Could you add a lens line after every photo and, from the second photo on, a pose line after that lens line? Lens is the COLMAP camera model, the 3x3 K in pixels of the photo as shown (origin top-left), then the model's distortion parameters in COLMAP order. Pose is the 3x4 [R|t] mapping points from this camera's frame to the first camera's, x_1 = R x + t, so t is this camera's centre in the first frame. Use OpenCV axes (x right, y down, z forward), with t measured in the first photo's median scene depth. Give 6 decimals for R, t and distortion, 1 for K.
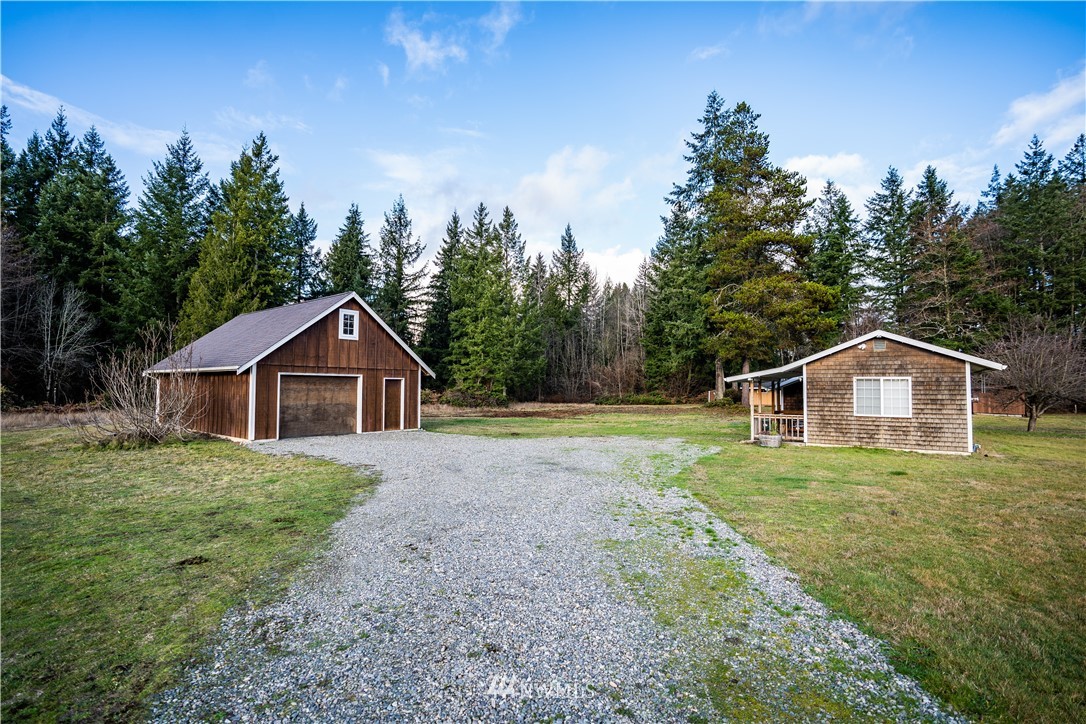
lens RADIAL K [[502.0, 0, 540.5], [0, 502.0, 364.8], [0, 0, 1]] dist [-0.072800, 0.028373]
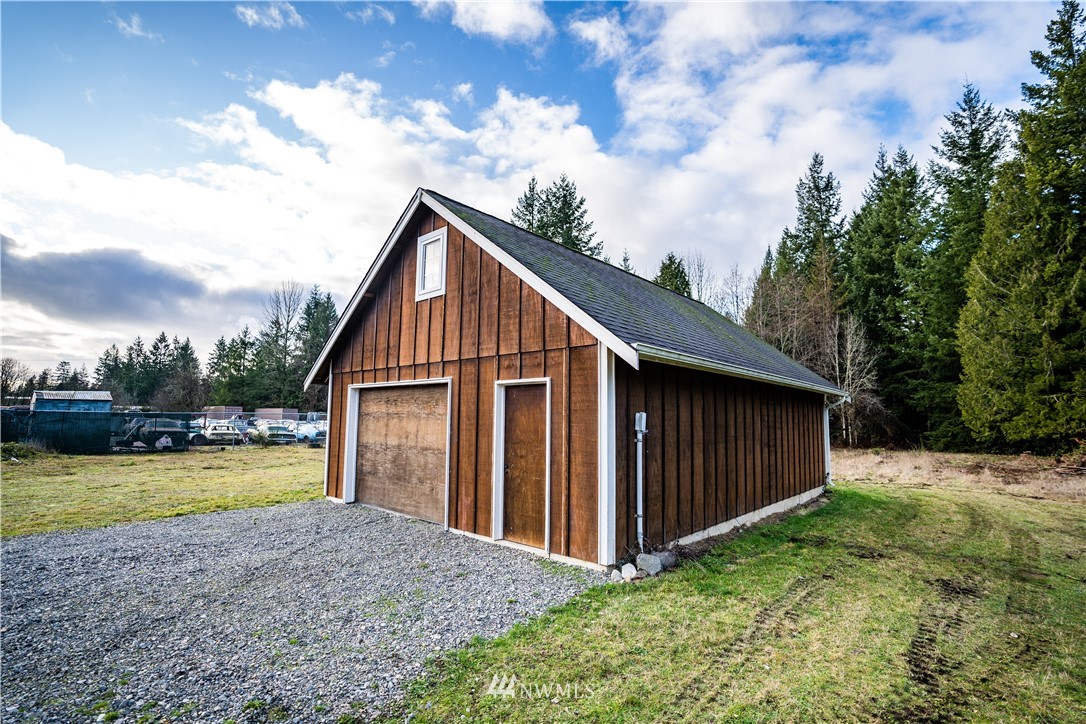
lens RADIAL K [[502.0, 0, 540.5], [0, 502.0, 364.8], [0, 0, 1]] dist [-0.072800, 0.028373]
pose [[0.009517, -0.104357, -0.994494, 0.036270], [0.038507, 0.993840, -0.103920, 0.055574], [0.999213, -0.037306, 0.013477, 1.096692]]
